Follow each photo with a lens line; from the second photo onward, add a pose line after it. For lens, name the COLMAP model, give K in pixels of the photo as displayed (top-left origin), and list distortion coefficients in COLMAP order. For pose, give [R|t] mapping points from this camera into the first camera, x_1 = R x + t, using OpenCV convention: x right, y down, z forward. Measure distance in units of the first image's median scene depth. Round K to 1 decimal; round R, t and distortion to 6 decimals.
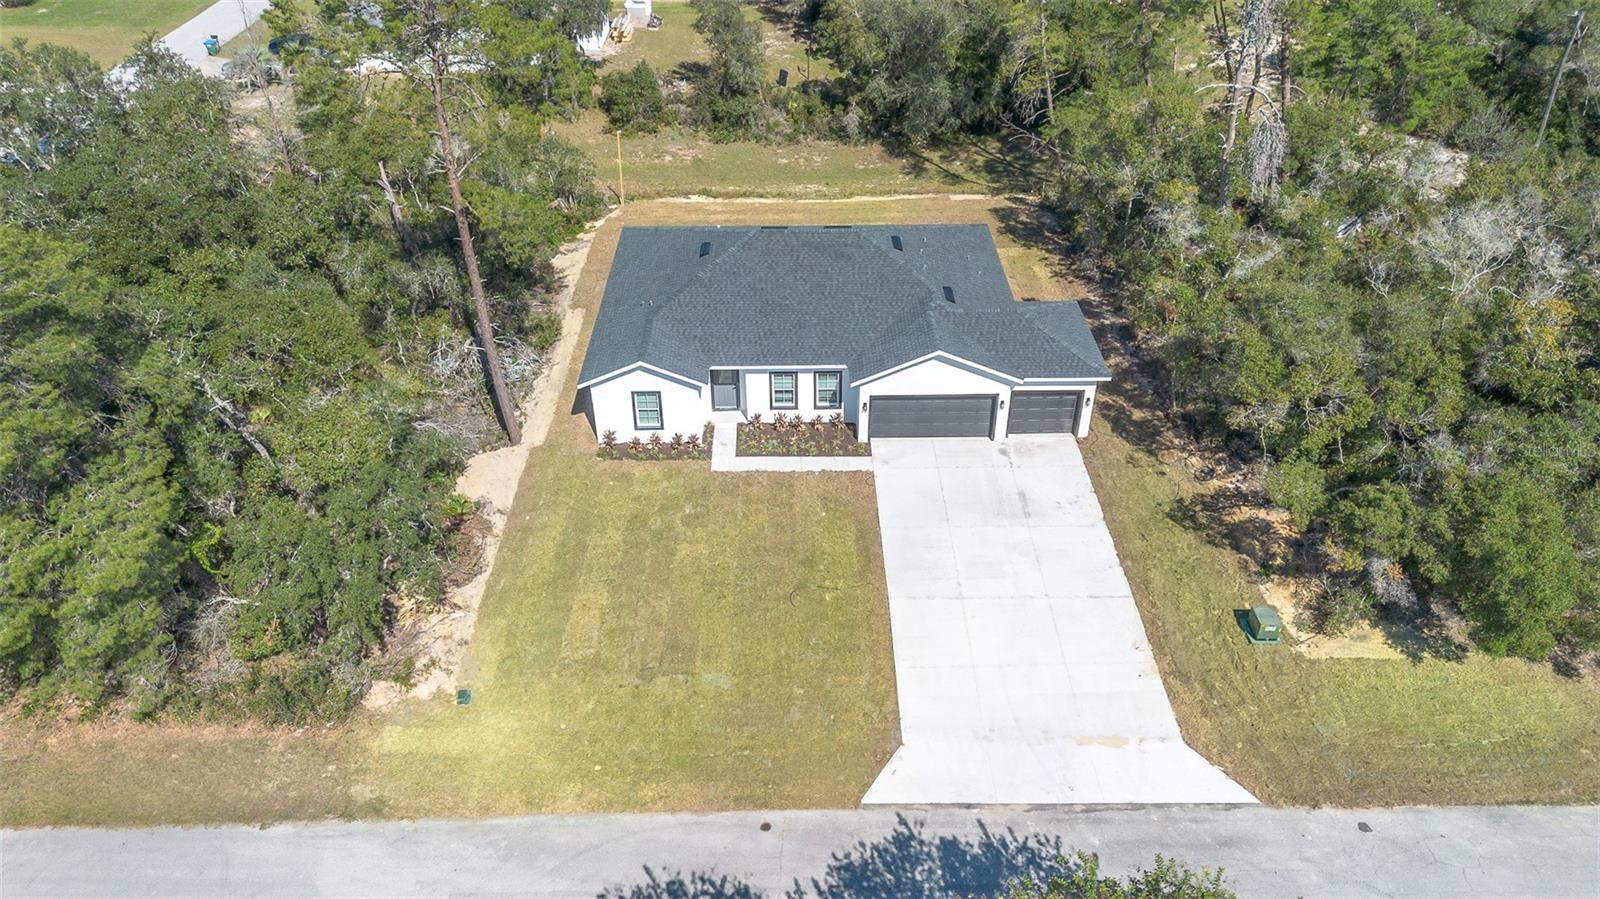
lens RADIAL K [[1142.7, 0, 800.0], [0, 1142.7, 449.5], [0, 0, 1]] dist [0.047578, 0.000188]
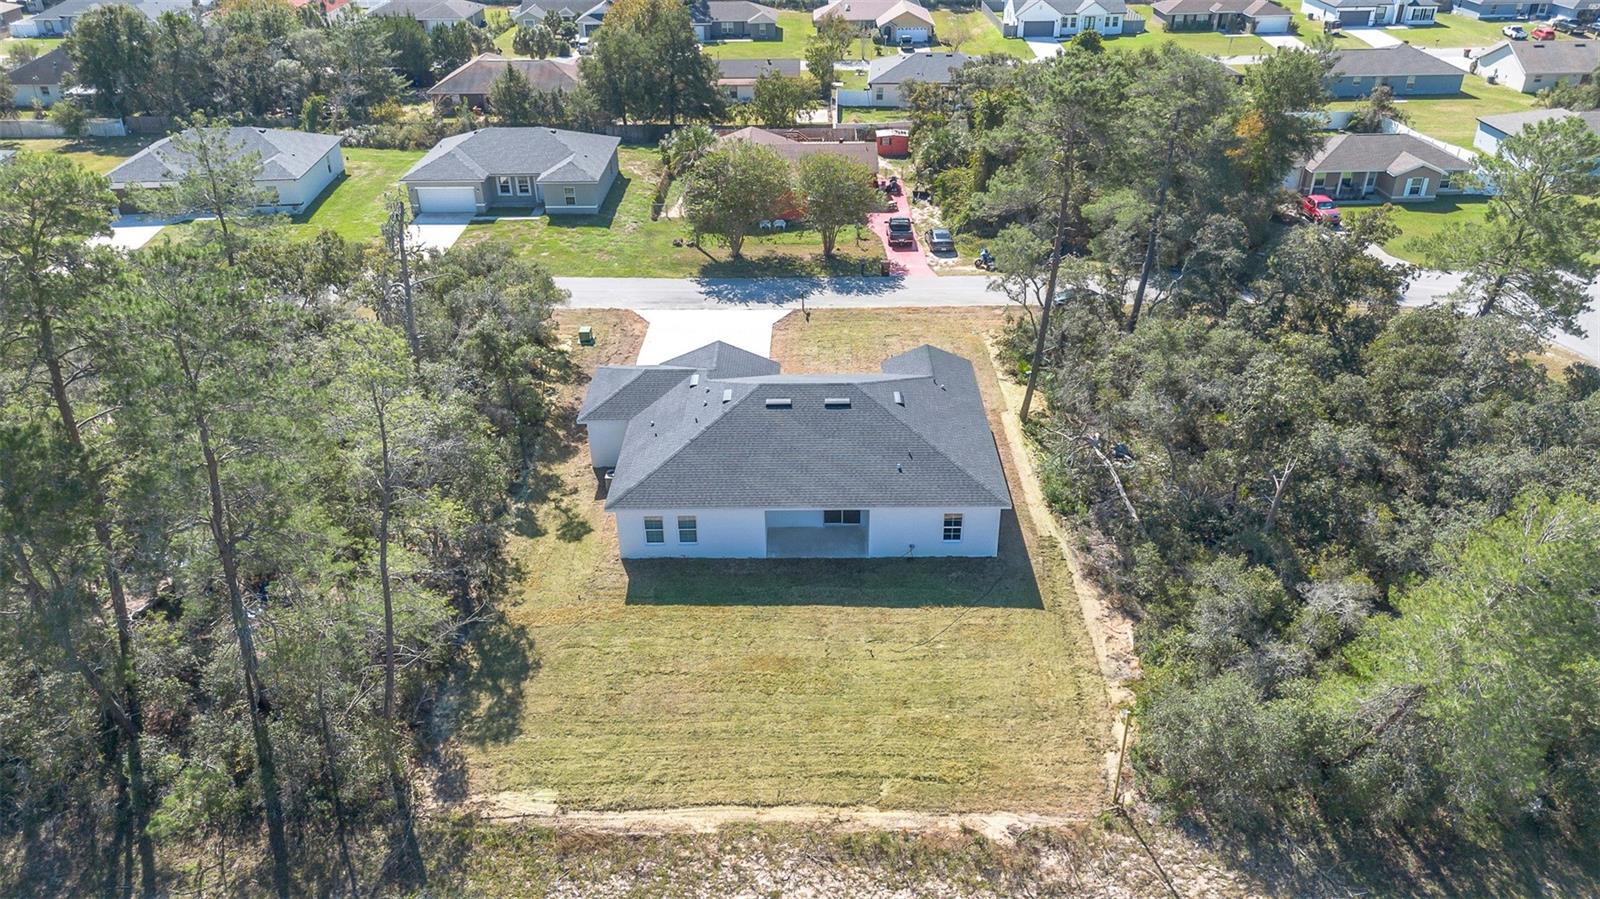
lens RADIAL K [[1142.7, 0, 800.0], [0, 1142.7, 449.5], [0, 0, 1]] dist [0.047578, 0.000188]
pose [[-0.999741, 0.001601, 0.022695, -0.010162], [0.021119, 0.436300, 0.899554, -1.246275], [-0.008462, 0.899800, -0.436221, 1.654848]]
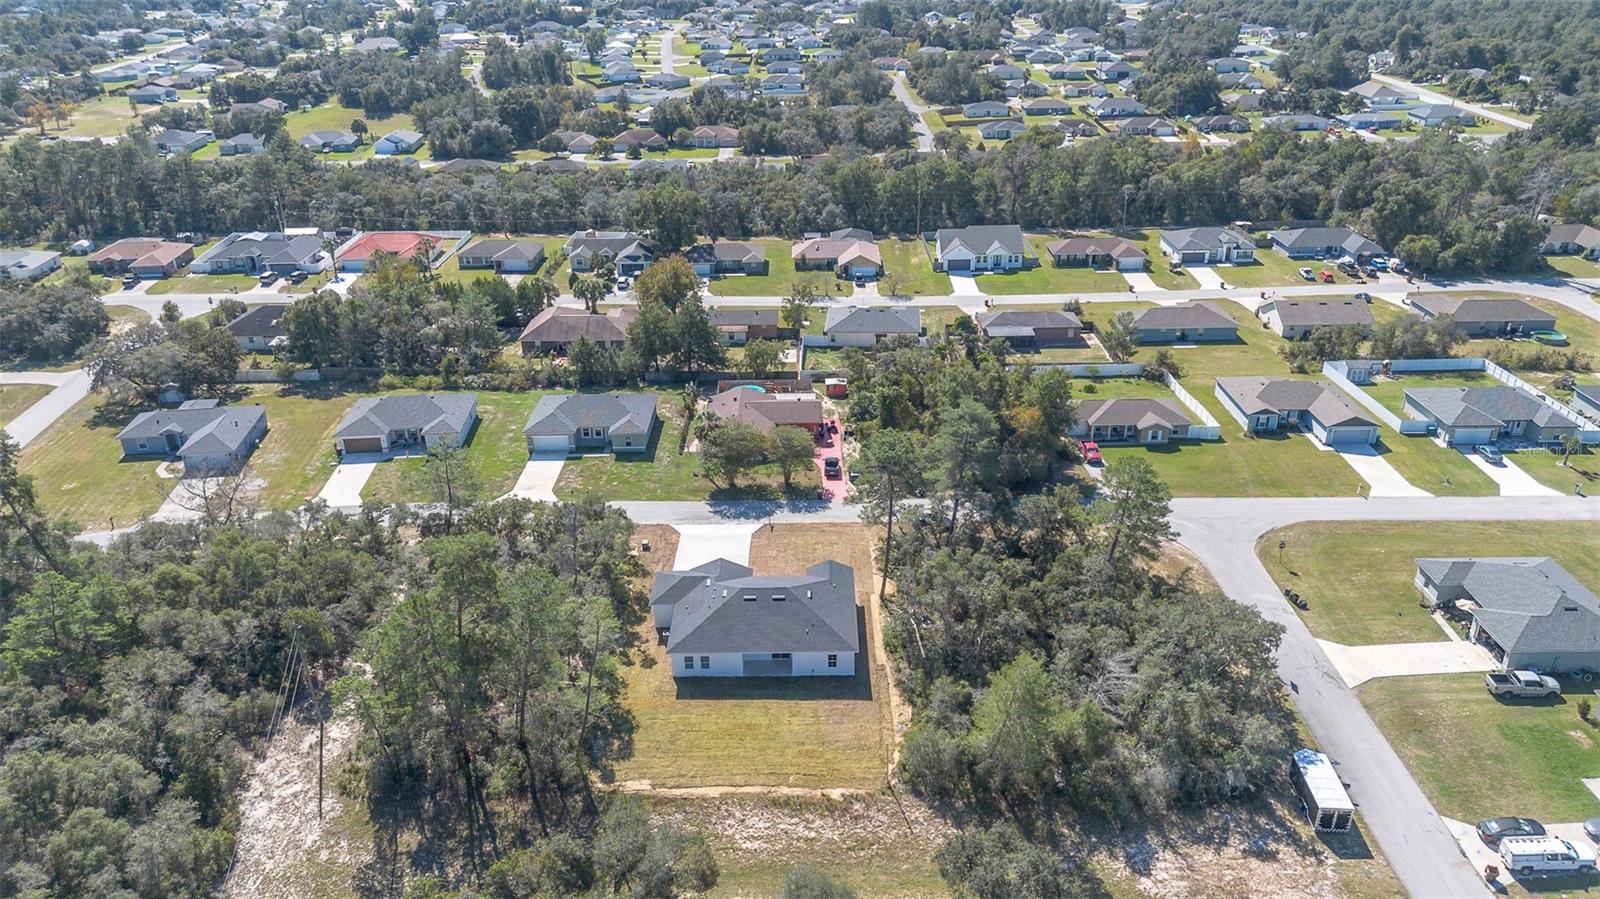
lens RADIAL K [[1152.2, 0, 800.0], [0, 1152.2, 449.5], [0, 0, 1]] dist [0.091194, -0.001625]
pose [[-0.999708, 0.005635, 0.023479, -0.125798], [0.023095, 0.506795, 0.861757, -2.456496], [-0.007043, 0.862048, -0.506778, 2.057899]]
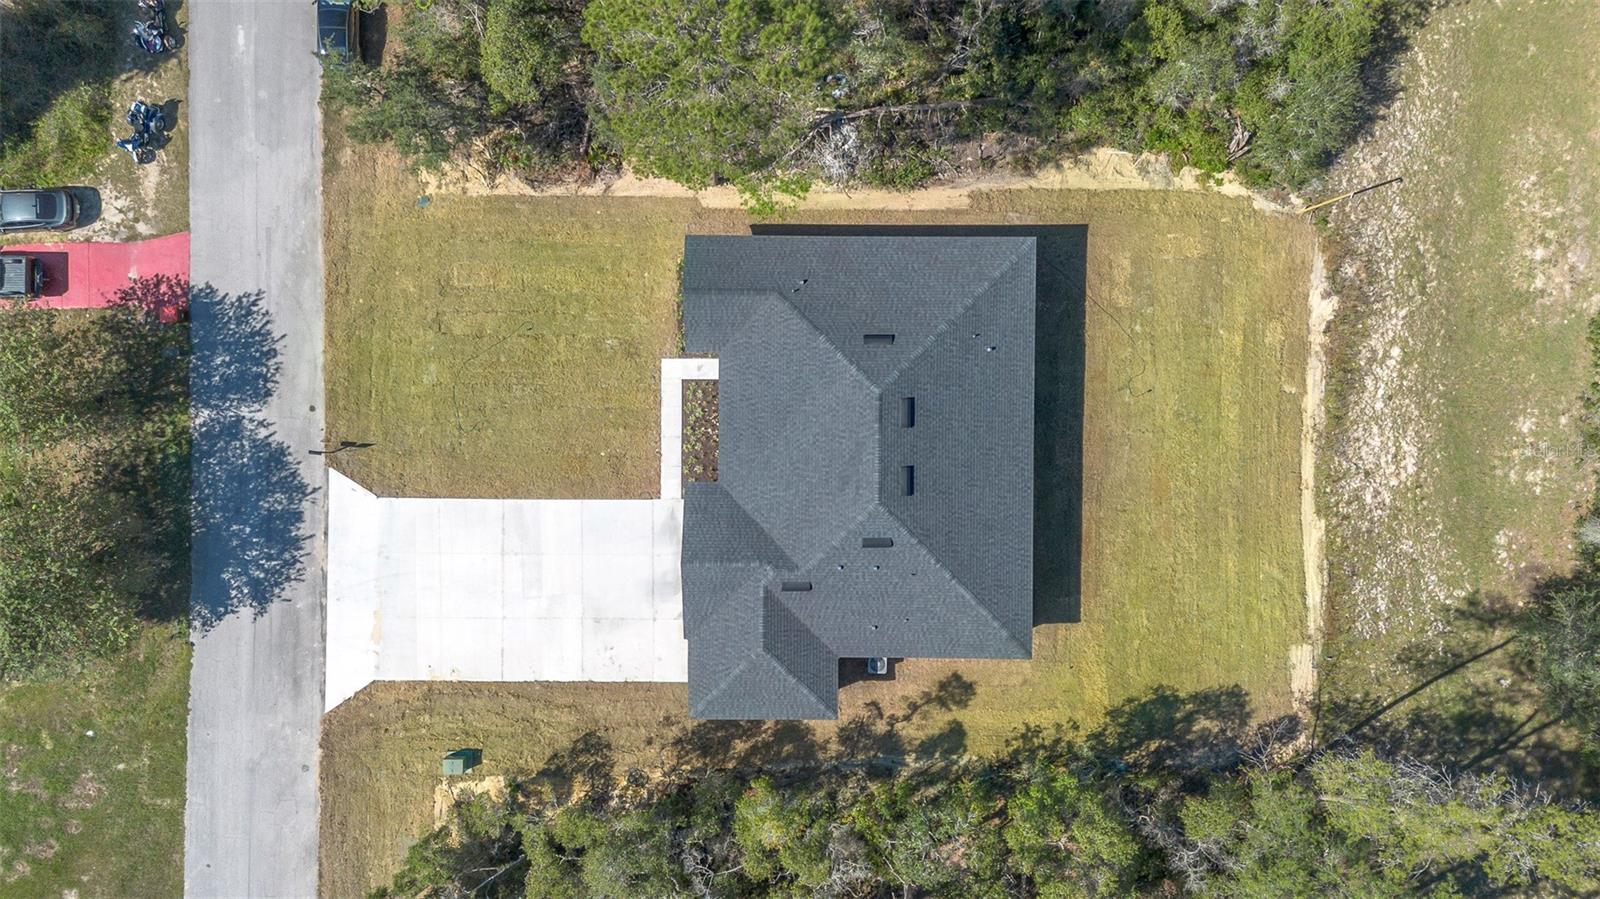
lens RADIAL K [[1142.7, 0, 800.0], [0, 1142.7, 449.5], [0, 0, 1]] dist [0.047578, 0.000188]
pose [[-0.018643, 0.999701, 0.015812, -0.004927], [-0.570436, -0.023624, 0.821002, -0.987806], [0.821130, 0.006286, 0.570706, 0.444432]]
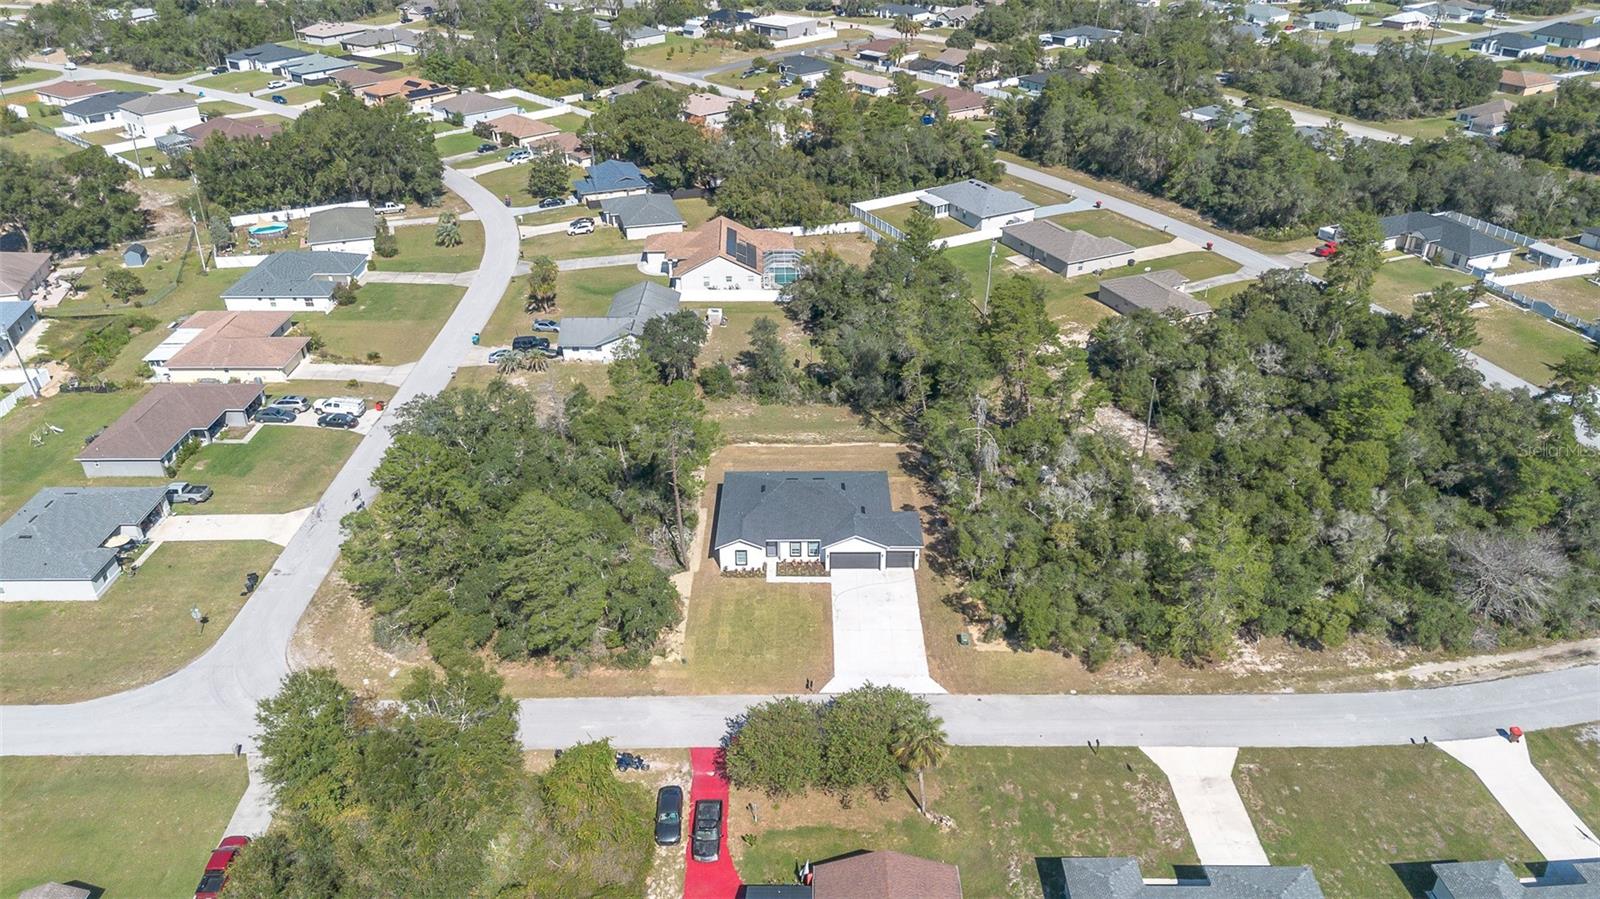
lens RADIAL K [[1147.2, 0, 800.0], [0, 1147.2, 449.5], [0, 0, 1]] dist [0.148495, -0.000088]
pose [[0.999894, 0.004224, -0.013968, 0.029852], [-0.005480, 0.995825, -0.091115, -0.041296], [0.013524, 0.091182, 0.995742, -1.522563]]
